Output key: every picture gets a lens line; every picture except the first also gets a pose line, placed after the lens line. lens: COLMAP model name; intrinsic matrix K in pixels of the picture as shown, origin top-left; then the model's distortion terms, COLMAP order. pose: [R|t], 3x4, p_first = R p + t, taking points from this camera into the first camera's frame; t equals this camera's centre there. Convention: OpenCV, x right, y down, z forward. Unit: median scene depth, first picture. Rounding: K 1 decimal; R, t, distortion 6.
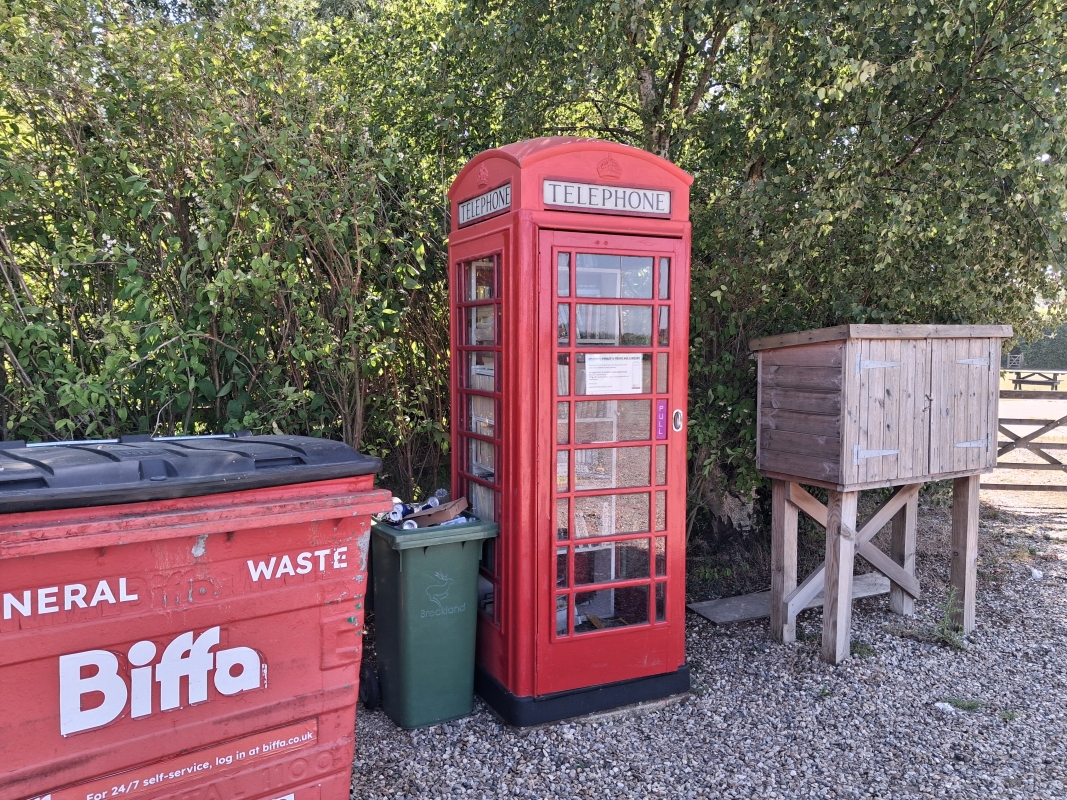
lens RADIAL K [[835.0, 0, 562.4], [0, 835.0, 391.6], [0, 0, 1]] dist [-0.002319, 0.003434]
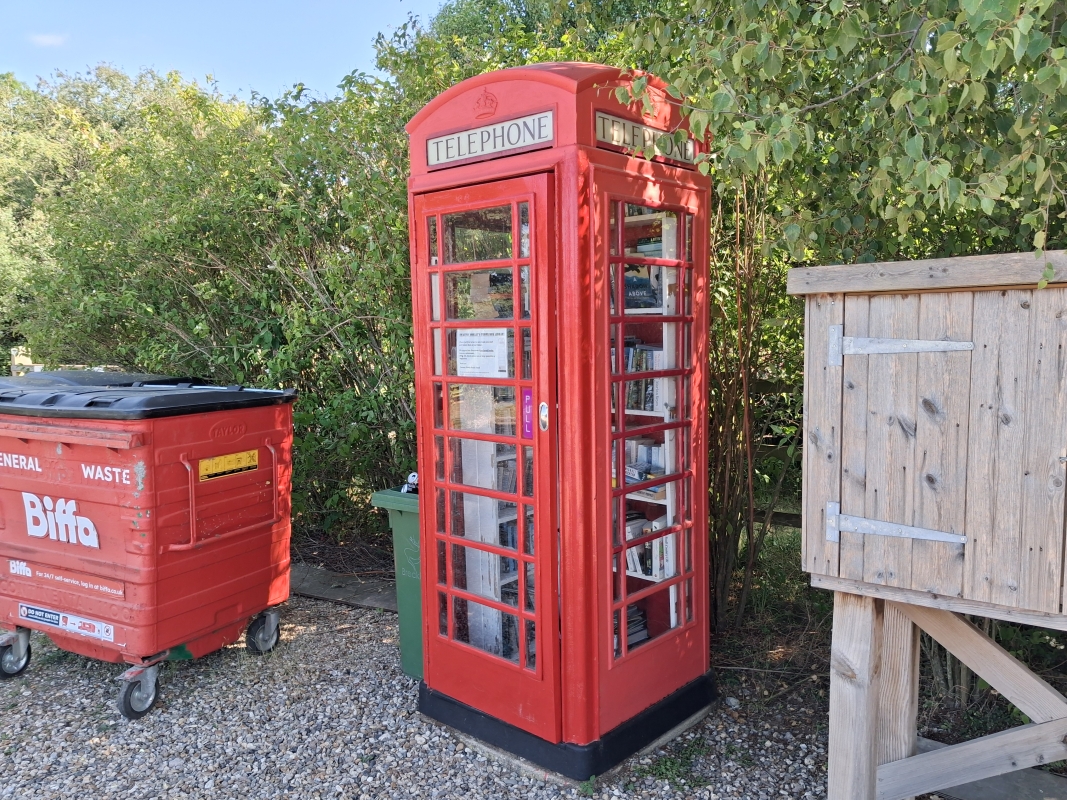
lens RADIAL K [[835.0, 0, 532.4], [0, 835.0, 403.3], [0, 0, 1]] dist [-0.002319, 0.003434]
pose [[0.386127, 0.074945, -0.919396, 0.843092], [-0.035187, 0.997165, 0.066506, -0.027825], [0.921774, 0.006671, 0.387669, 0.711100]]
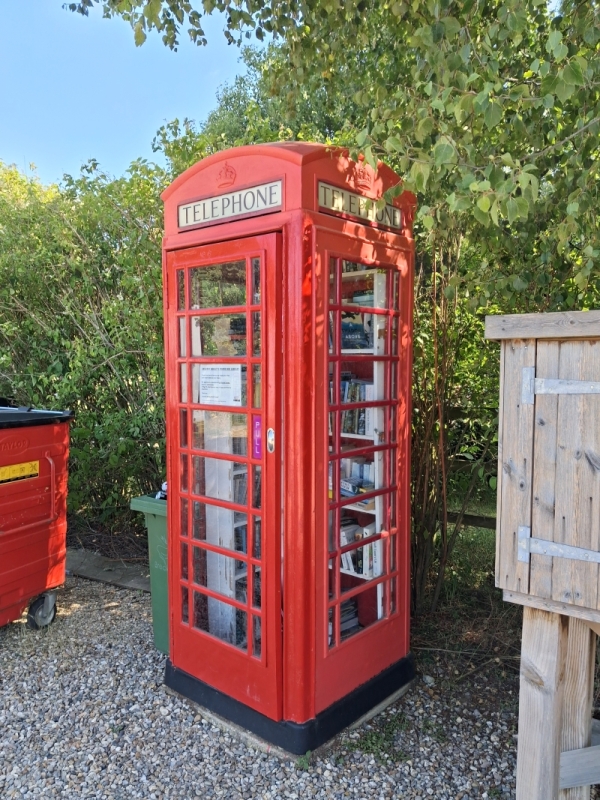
lens RADIAL K [[626.1, 0, 277.4], [0, 626.1, 405.1], [0, 0, 1]] dist [-0.002319, 0.003434]
pose [[0.385740, 0.062317, -0.920501, 0.760840], [-0.049440, 0.997679, 0.046824, -0.034794], [0.921282, 0.027448, 0.387926, 0.763567]]
